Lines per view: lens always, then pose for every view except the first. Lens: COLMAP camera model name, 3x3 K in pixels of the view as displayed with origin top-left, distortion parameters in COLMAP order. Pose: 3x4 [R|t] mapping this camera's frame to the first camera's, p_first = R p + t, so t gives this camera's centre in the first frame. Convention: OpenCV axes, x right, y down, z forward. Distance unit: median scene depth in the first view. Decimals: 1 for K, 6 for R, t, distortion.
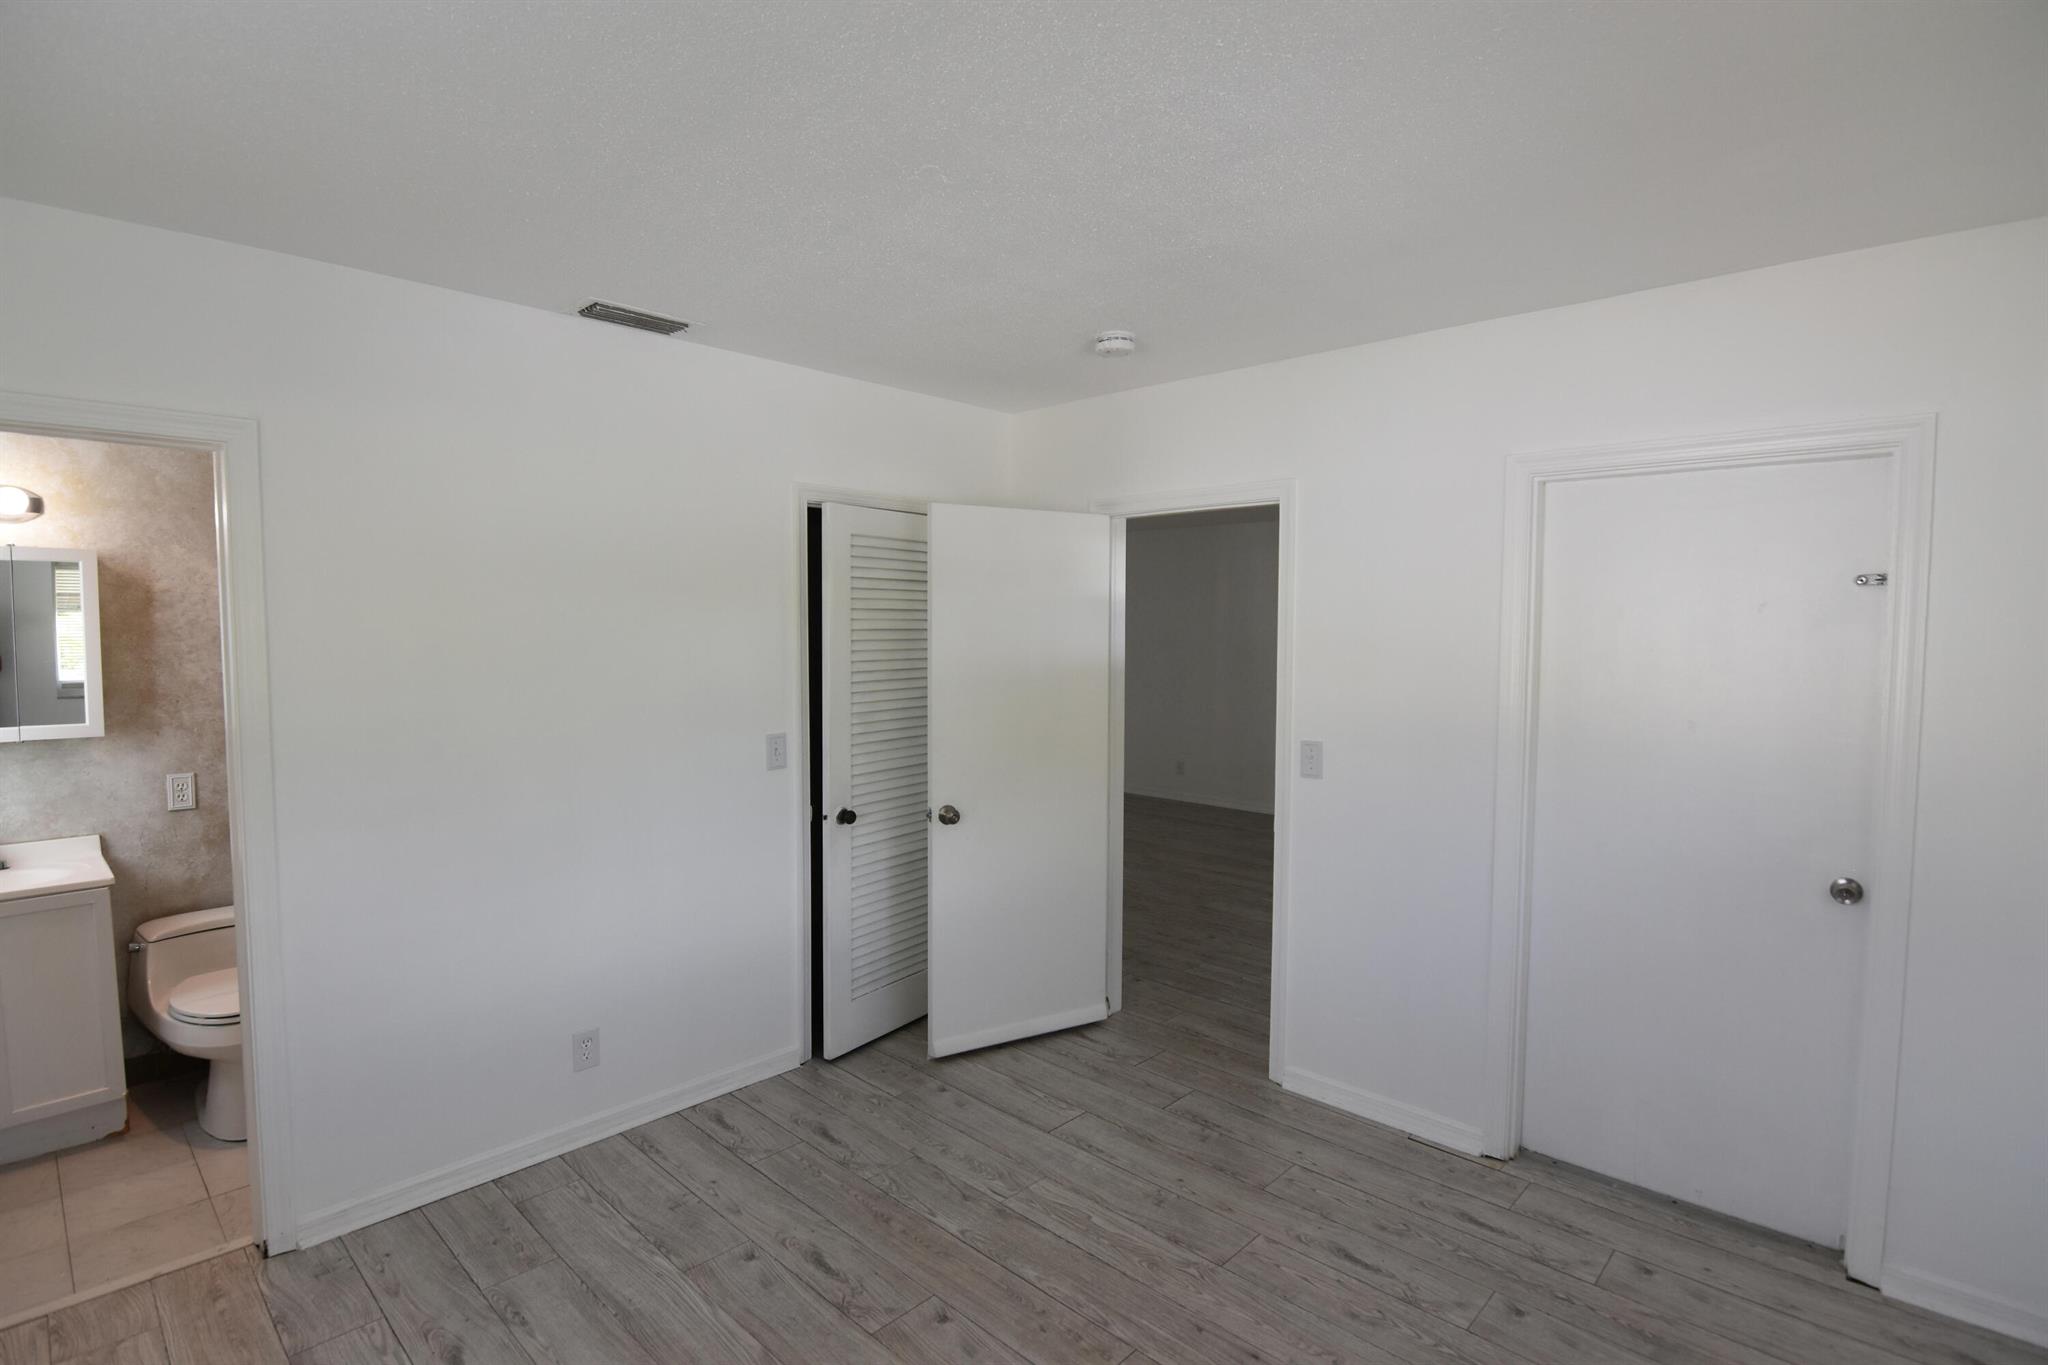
lens RADIAL K [[1000.2, 0, 1013.0], [0, 1000.2, 680.8], [0, 0, 1]] dist [-0.002748, -0.010907]
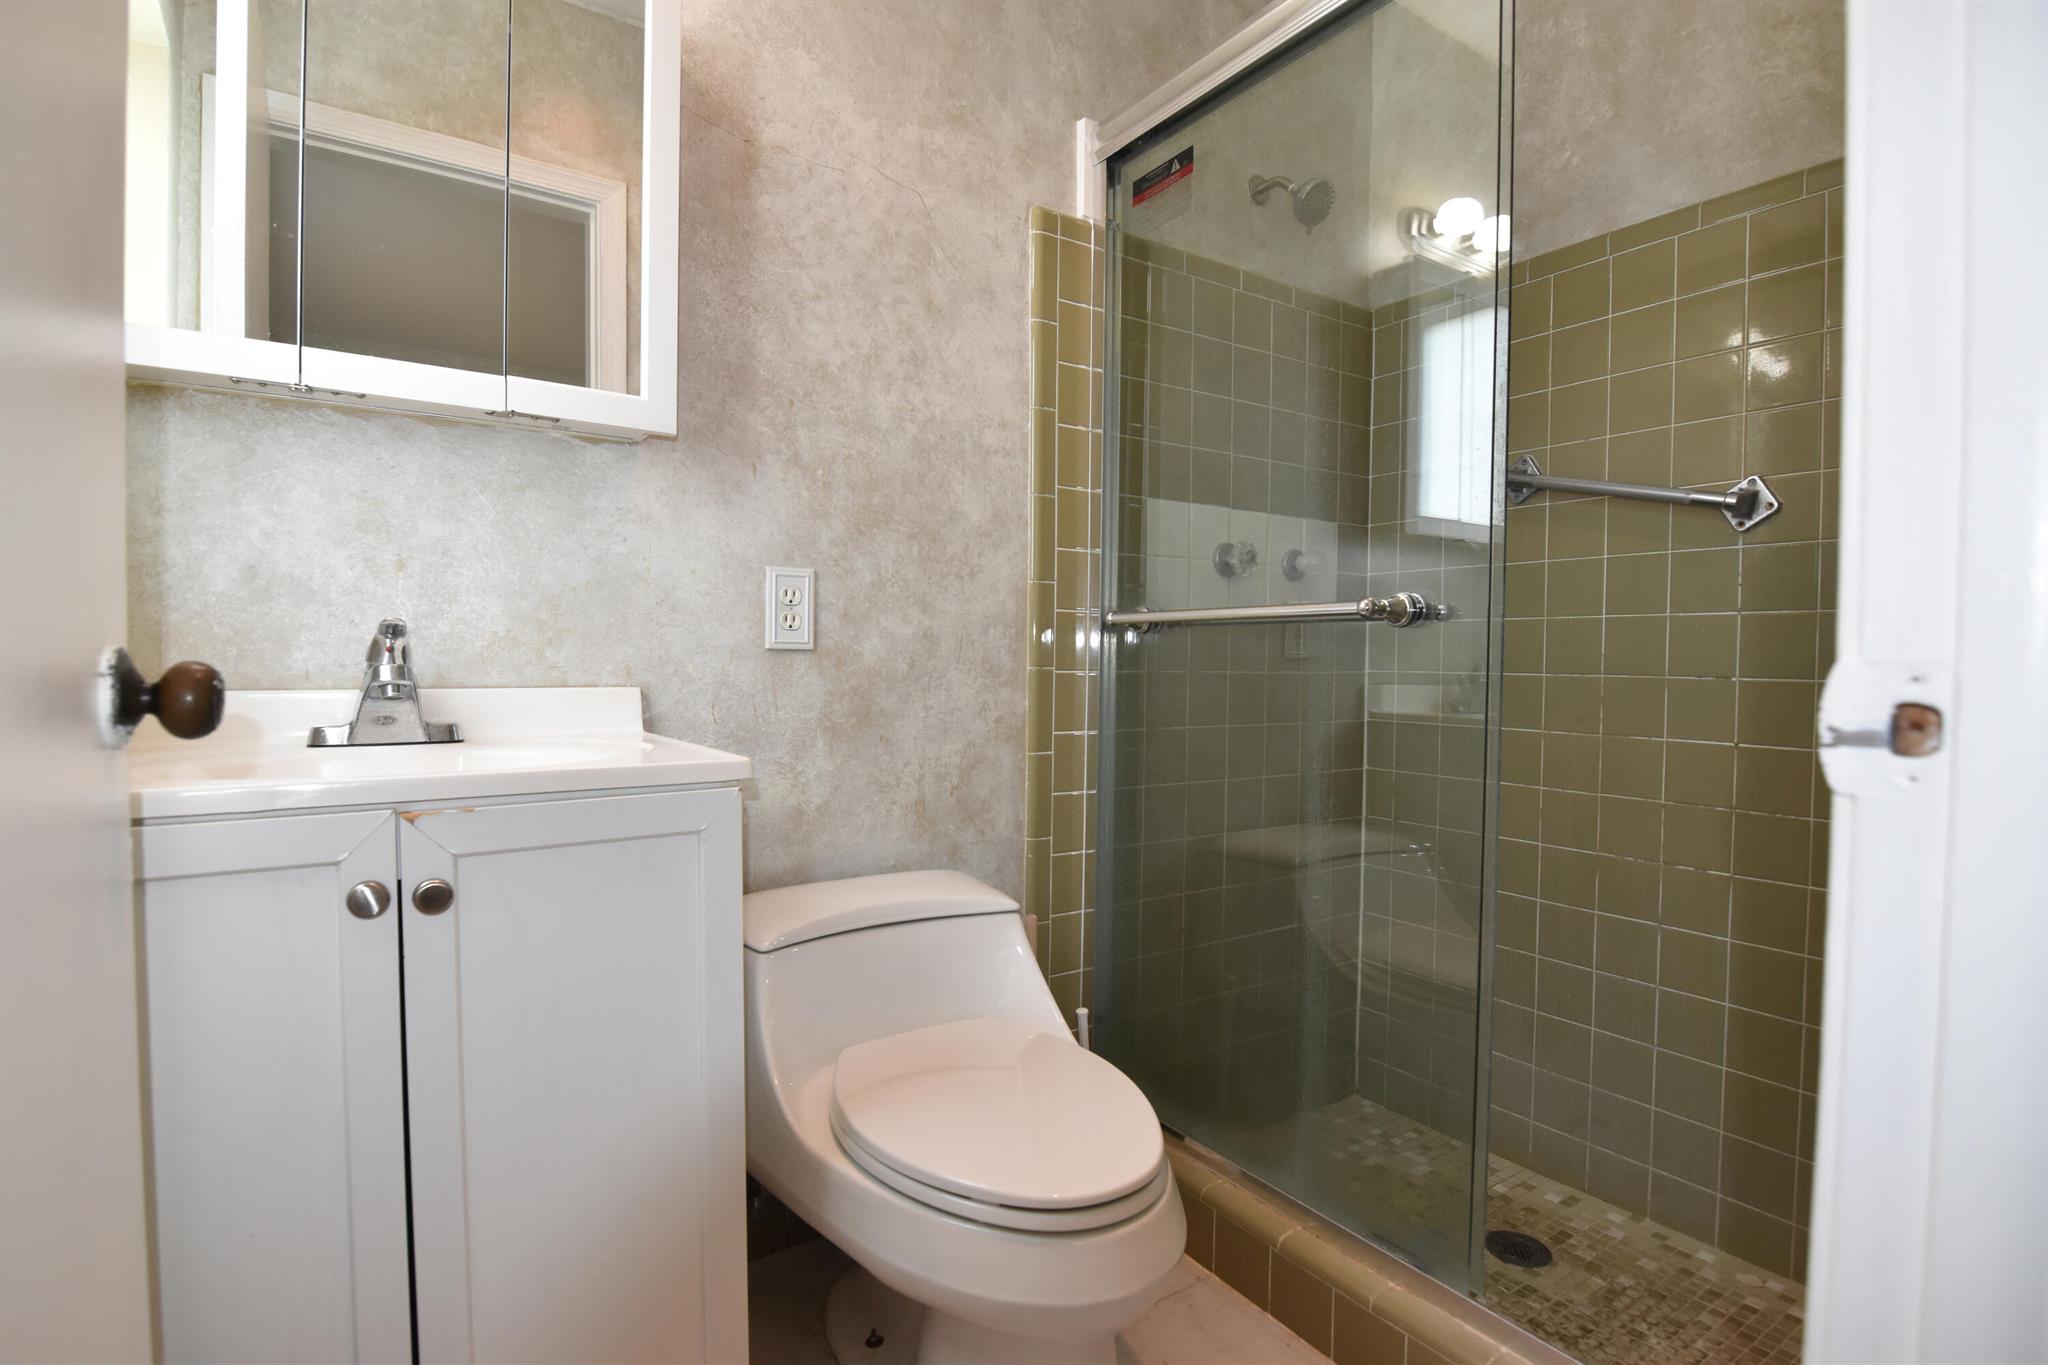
lens RADIAL K [[1000.2, 0, 1013.4], [0, 1000.2, 682.7], [0, 0, 1]] dist [-0.002748, -0.010907]
pose [[0.974801, 0.008198, -0.222926, -0.647182], [-0.016996, 0.999149, -0.037574, 0.161089], [0.222429, 0.040416, 0.974111, 0.595326]]
